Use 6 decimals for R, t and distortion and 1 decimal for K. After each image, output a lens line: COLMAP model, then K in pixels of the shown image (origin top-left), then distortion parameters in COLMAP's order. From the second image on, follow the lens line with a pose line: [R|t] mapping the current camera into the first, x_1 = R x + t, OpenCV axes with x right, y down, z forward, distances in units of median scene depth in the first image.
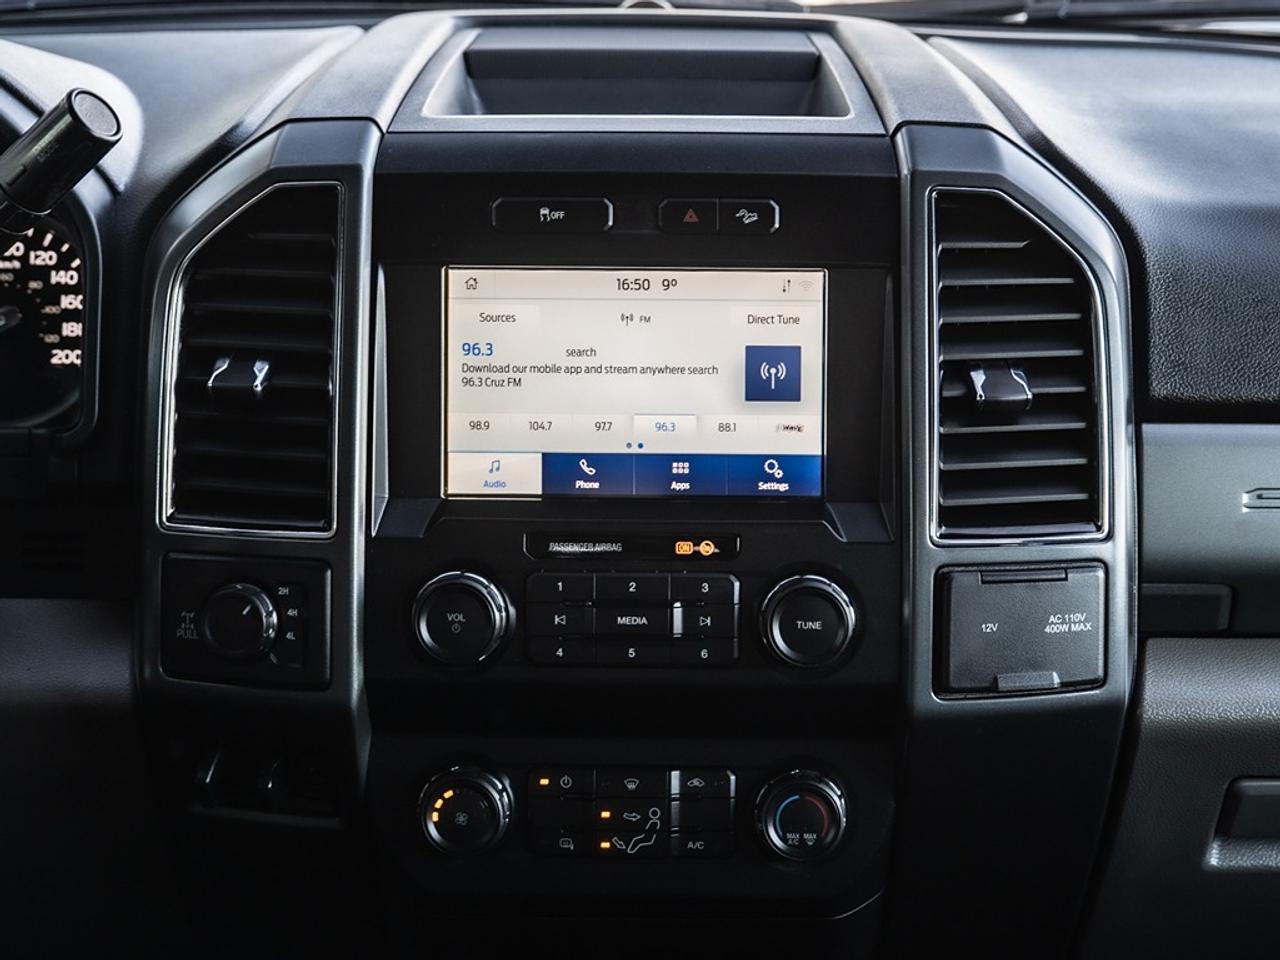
lens RADIAL K [[2303.8, 0, 641.3], [0, 2303.8, 385.1], [0, 0, 1]] dist [0.019846, 0.047578]
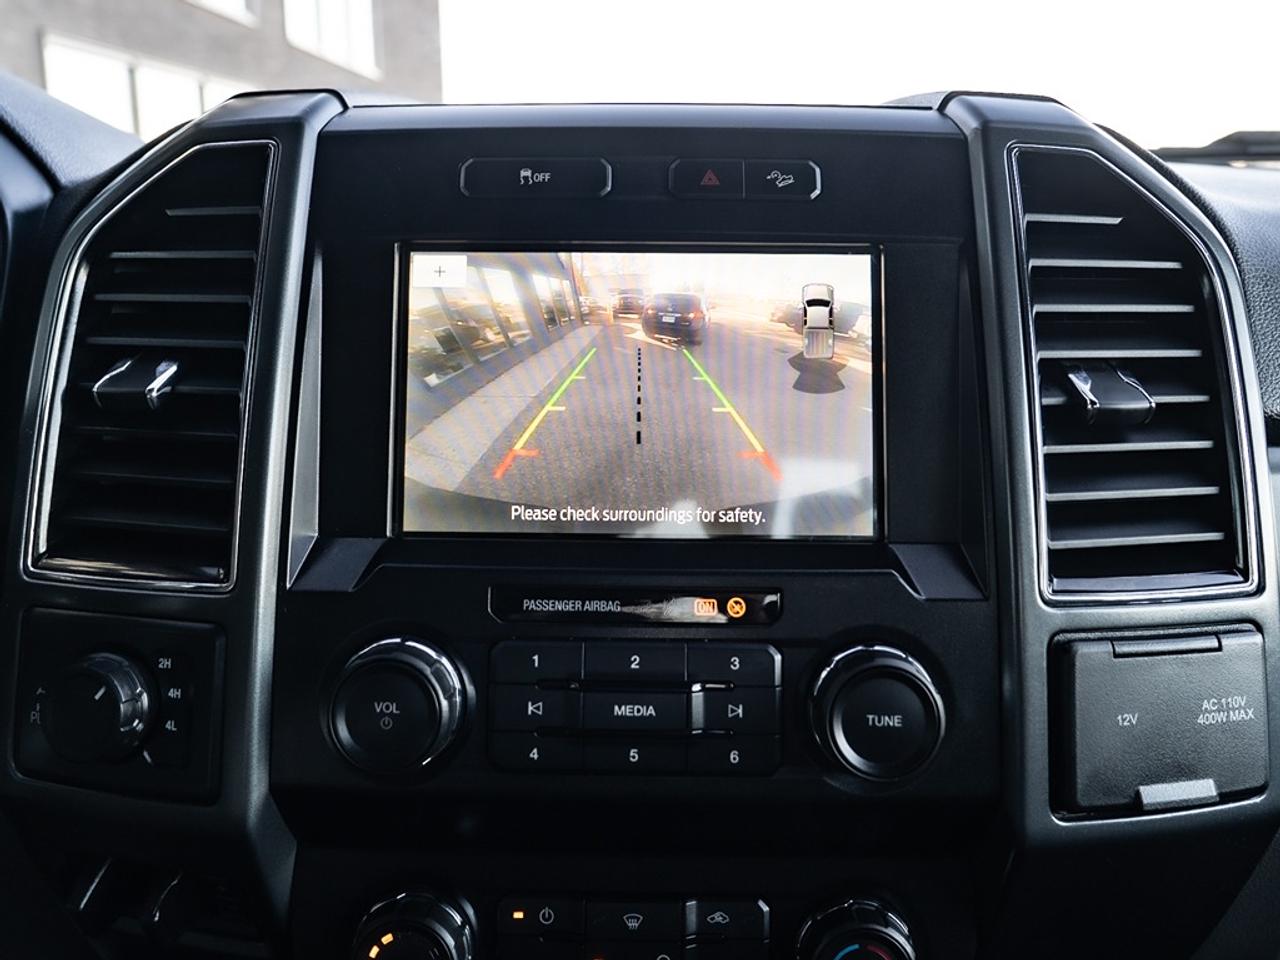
lens RADIAL K [[974.2, 0, 639.2], [0, 974.2, 373.7], [0, 0, 1]] dist [-0.021361, -0.001841]
pose [[0.999996, 0.002494, 0.001203, -0.003121], [-0.002344, 0.993713, -0.111931, 0.031258], [-0.001474, 0.111927, 0.993715, 0.681225]]
